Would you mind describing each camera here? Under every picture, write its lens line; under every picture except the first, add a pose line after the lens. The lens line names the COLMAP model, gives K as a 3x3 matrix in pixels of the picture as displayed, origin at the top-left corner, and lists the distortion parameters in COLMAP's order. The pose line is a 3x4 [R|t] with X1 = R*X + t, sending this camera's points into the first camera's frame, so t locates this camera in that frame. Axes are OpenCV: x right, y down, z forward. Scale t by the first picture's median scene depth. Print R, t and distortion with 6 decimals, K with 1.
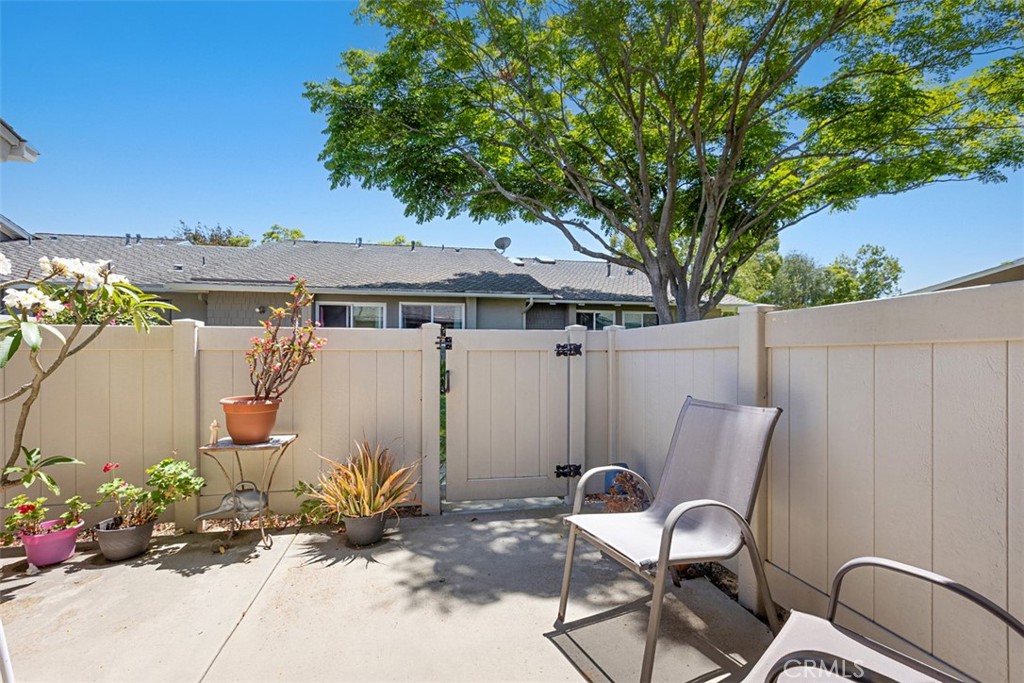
lens RADIAL K [[457.4, 0, 504.2], [0, 457.4, 343.4], [0, 0, 1]] dist [0.001538, -0.000735]
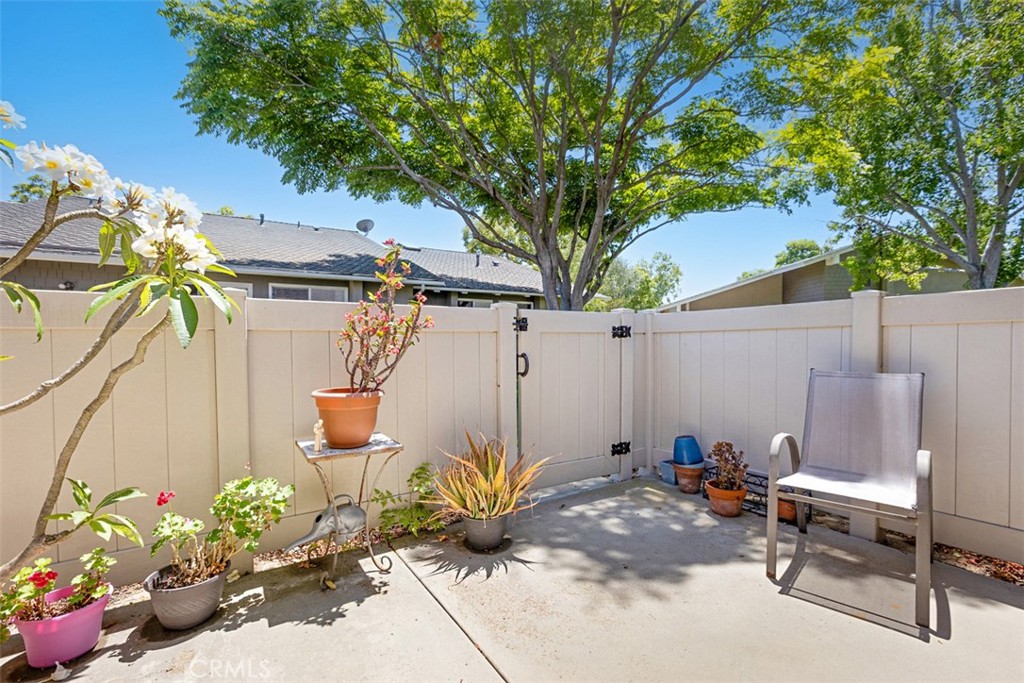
lens RADIAL K [[457.4, 0, 490.3], [0, 457.4, 343.1], [0, 0, 1]] dist [0.001538, -0.000735]
pose [[0.932965, -0.006585, 0.359907, -0.576953], [-0.000646, 0.999800, 0.019967, 0.021457], [-0.359967, -0.018861, 0.932774, 0.165189]]
